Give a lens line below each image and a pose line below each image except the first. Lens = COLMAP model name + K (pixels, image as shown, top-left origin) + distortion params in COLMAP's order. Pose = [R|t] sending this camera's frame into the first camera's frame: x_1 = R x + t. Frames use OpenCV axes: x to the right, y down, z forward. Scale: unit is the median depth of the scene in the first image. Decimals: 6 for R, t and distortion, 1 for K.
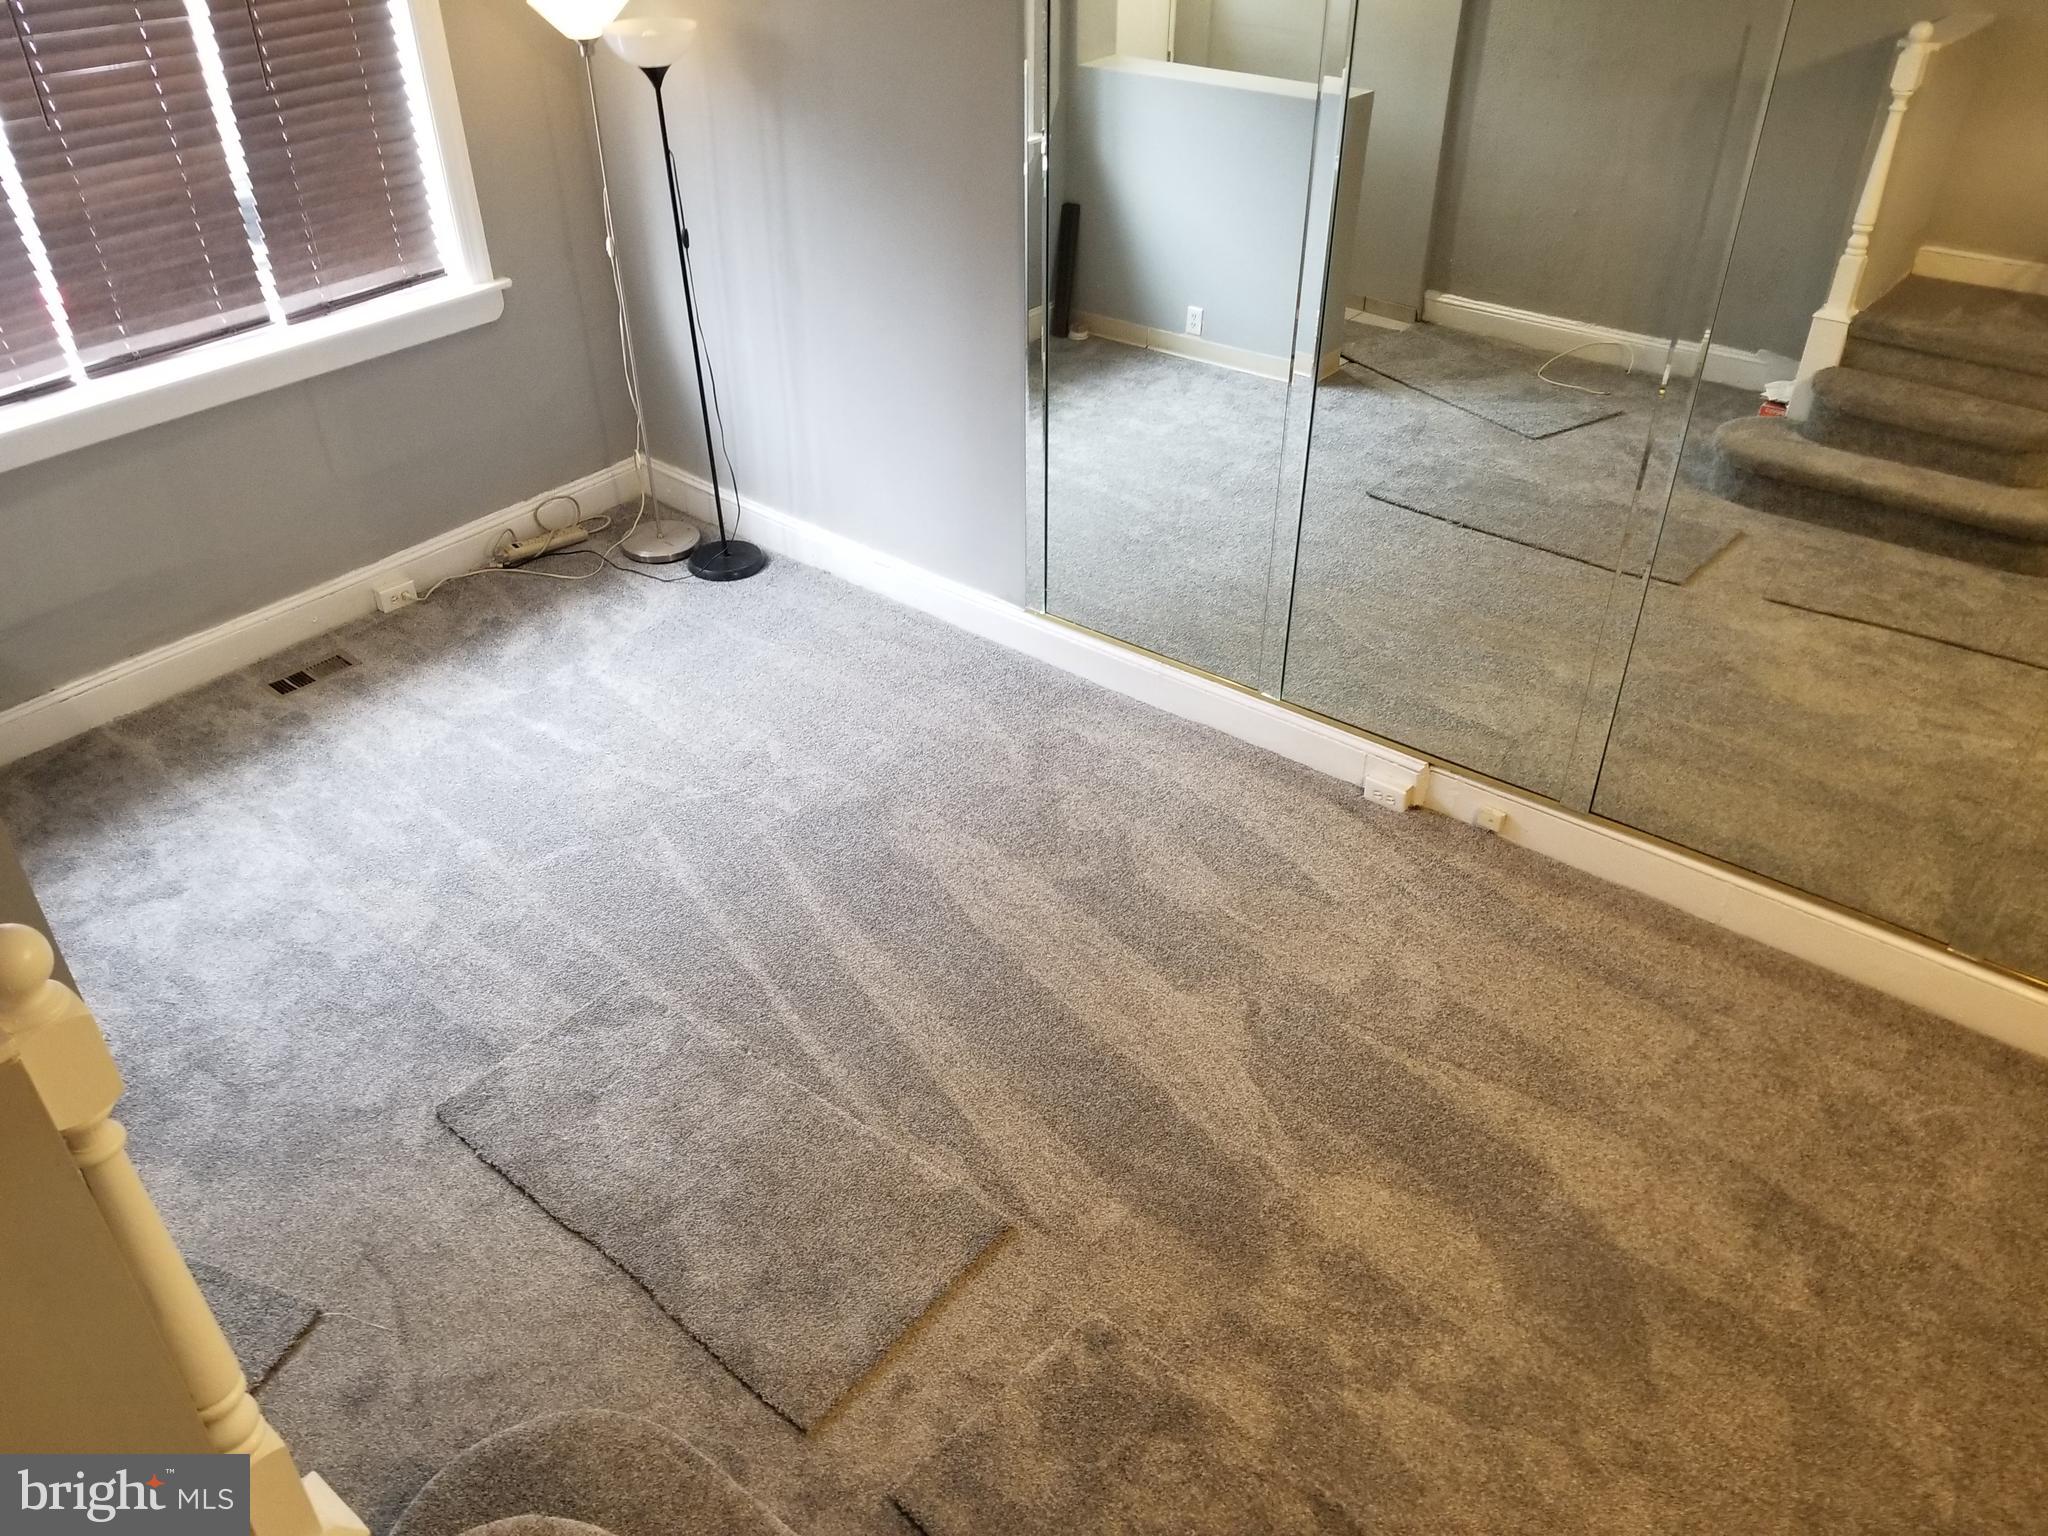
lens RADIAL K [[1580.0, 0, 1055.3], [0, 1580.0, 767.2], [0, 0, 1]] dist [0.050297, -0.001224]
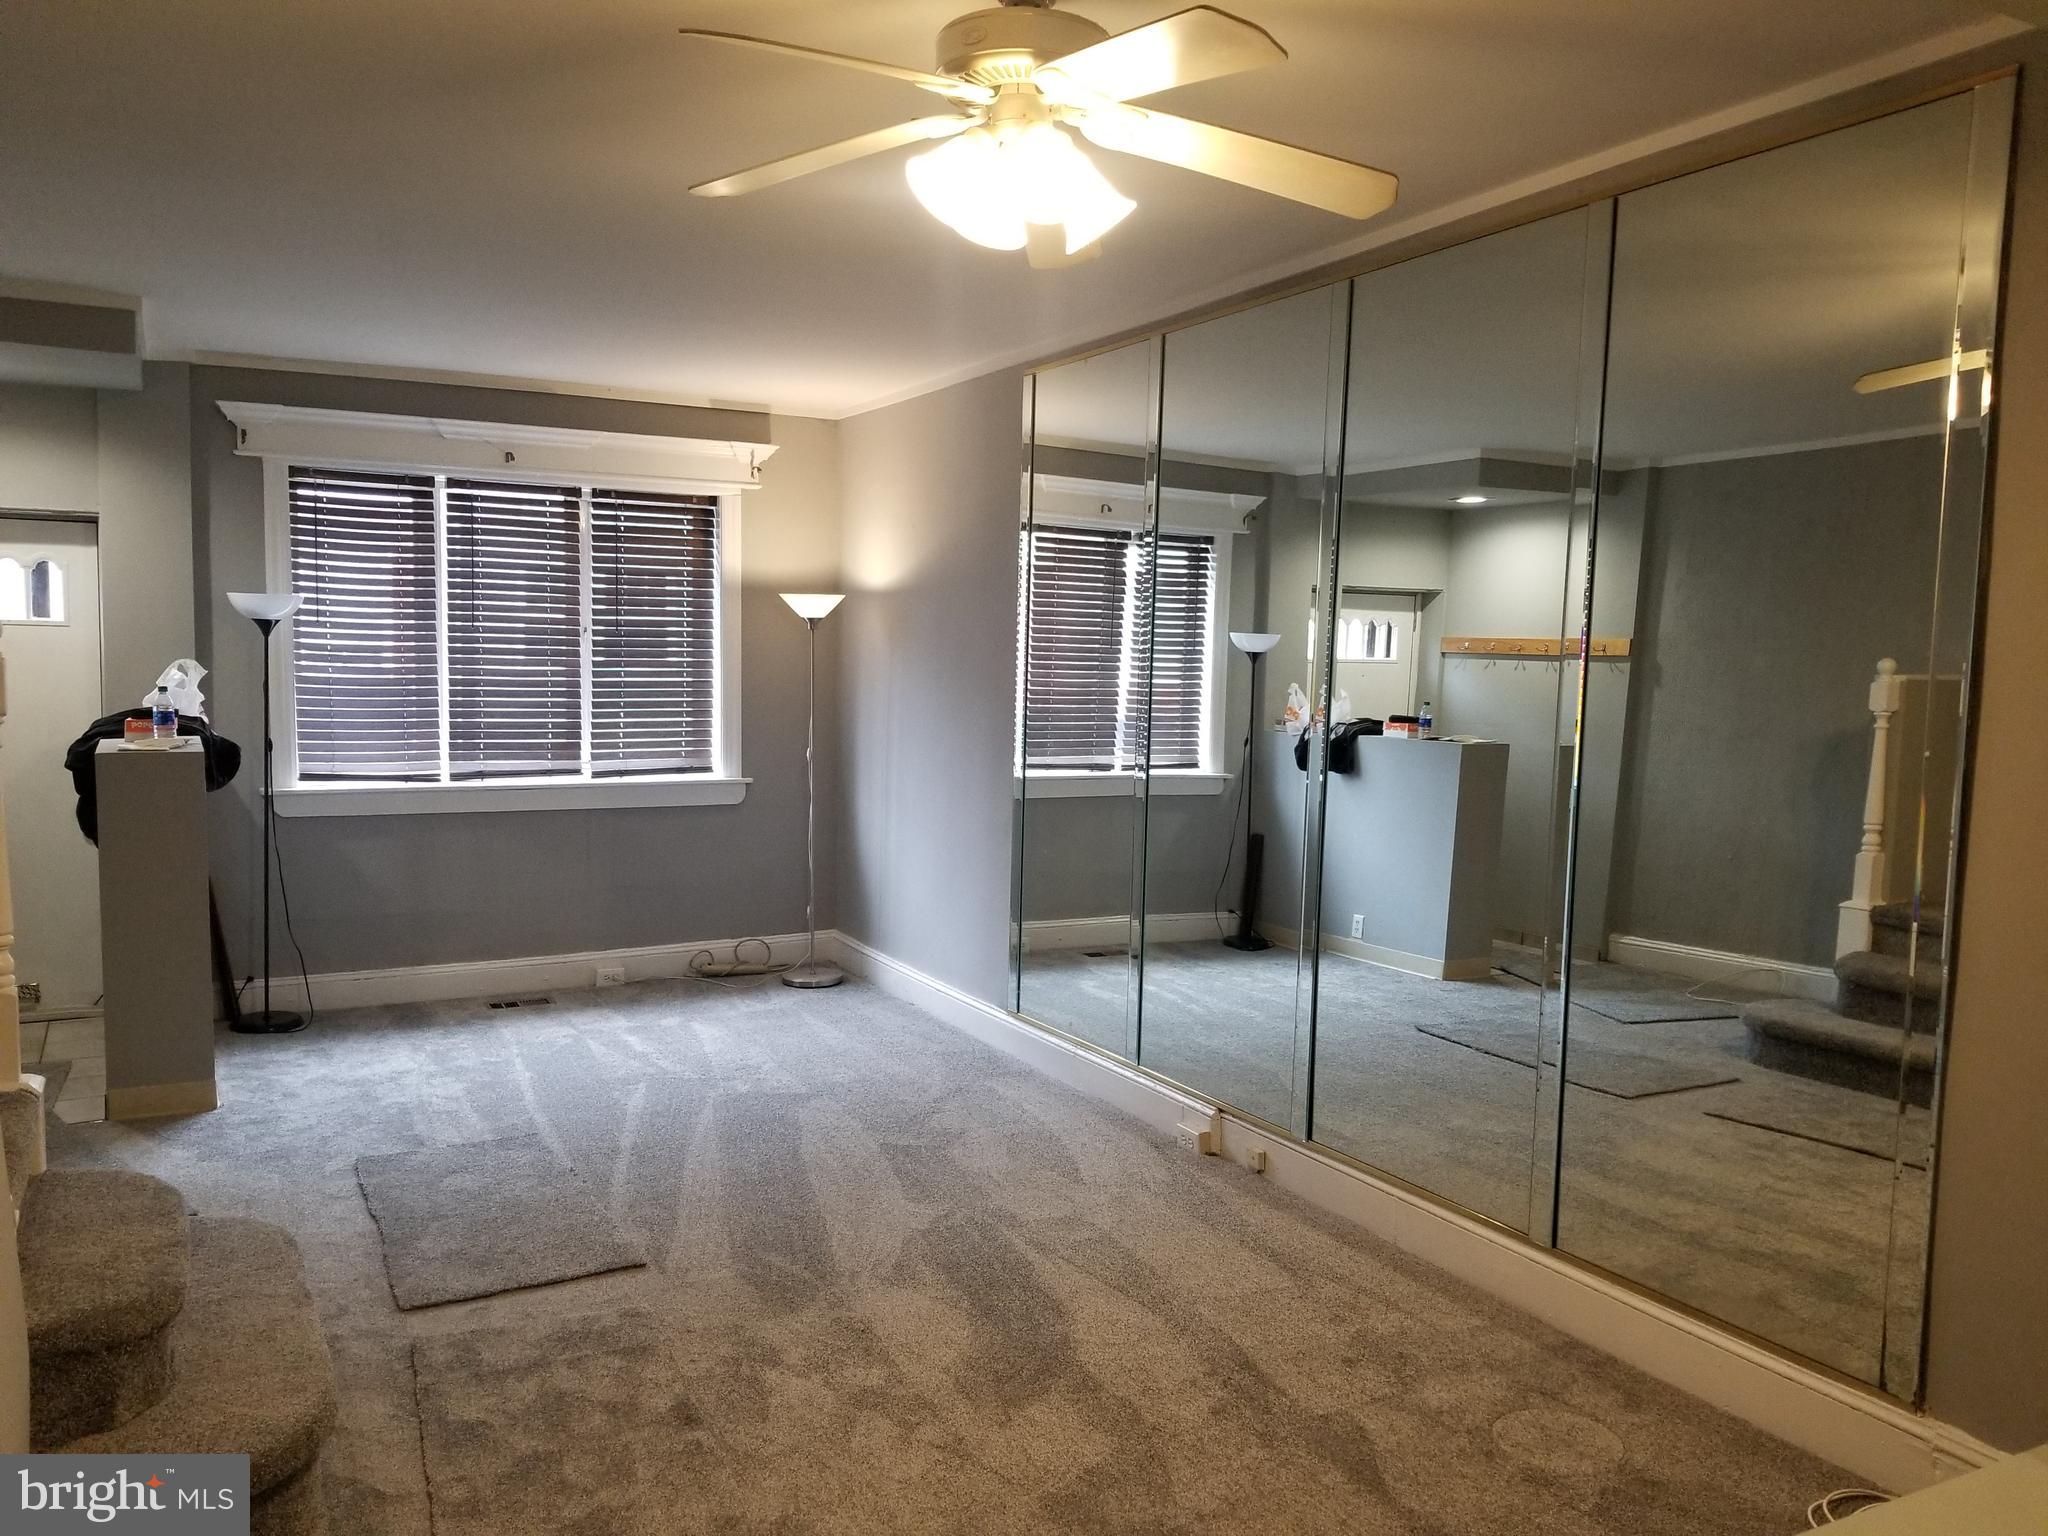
lens RADIAL K [[1599.7, 0, 1040.2], [0, 1599.7, 801.8], [0, 0, 1]] dist [0.090348, -0.148468]
pose [[0.925771, 0.057423, -0.373699, 0.496139], [-0.224876, 0.878194, -0.422145, 0.298590], [0.303939, 0.474846, 0.825919, -0.098747]]
